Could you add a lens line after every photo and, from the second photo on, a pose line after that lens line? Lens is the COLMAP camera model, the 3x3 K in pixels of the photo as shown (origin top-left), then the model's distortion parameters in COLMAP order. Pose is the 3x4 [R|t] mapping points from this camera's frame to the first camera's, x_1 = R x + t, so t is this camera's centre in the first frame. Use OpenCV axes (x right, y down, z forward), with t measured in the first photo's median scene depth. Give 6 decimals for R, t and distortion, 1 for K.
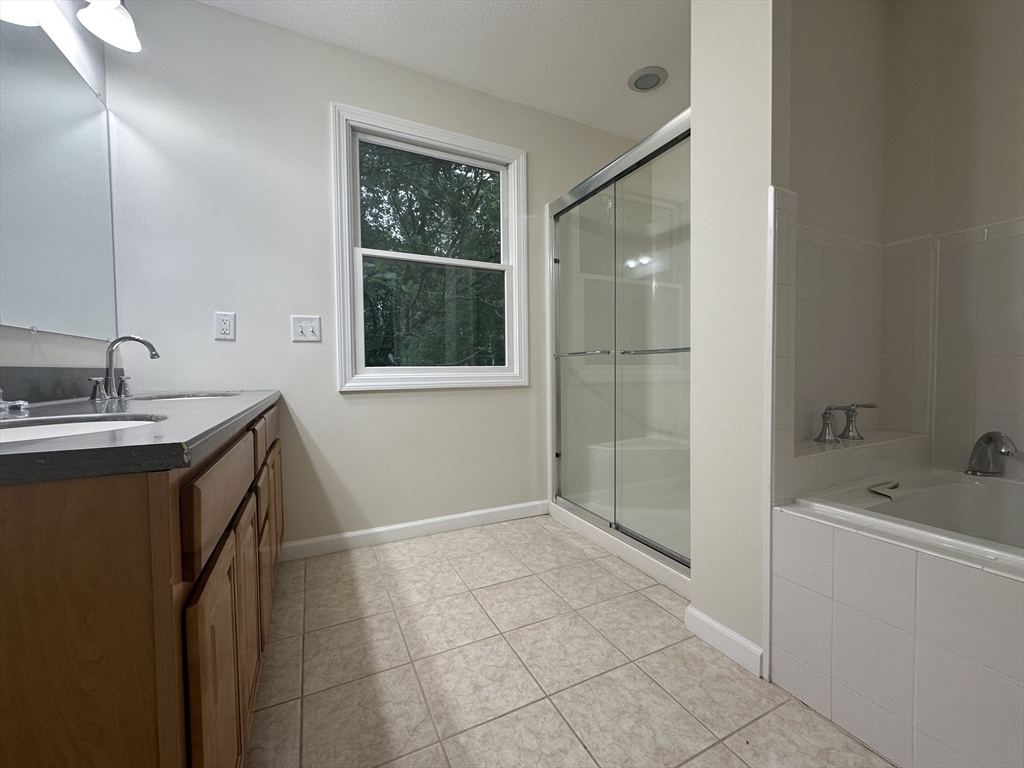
lens RADIAL K [[408.5, 0, 512.8], [0, 408.5, 383.3], [0, 0, 1]] dist [-0.000853, 0.000086]
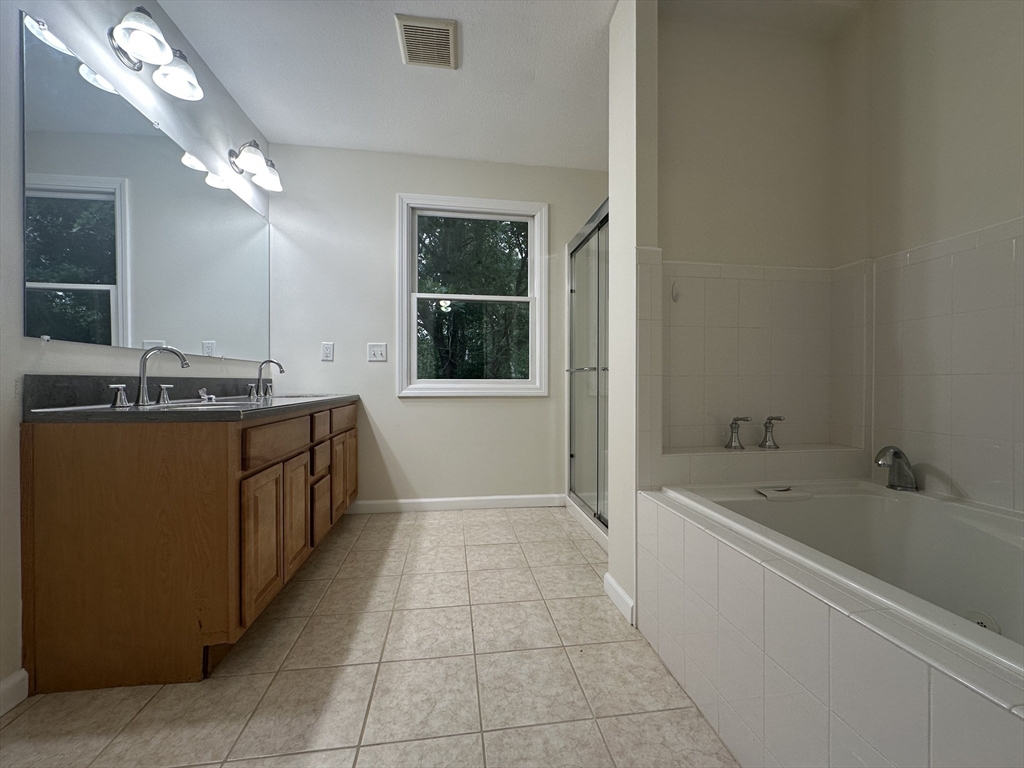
lens RADIAL K [[408.5, 0, 512.8], [0, 408.5, 383.3], [0, 0, 1]] dist [-0.000853, 0.000086]
pose [[0.952770, 0.012538, -0.303435, 0.388029], [-0.021379, 0.999438, -0.025832, 0.002359], [0.302941, 0.031099, 0.952502, -0.220220]]
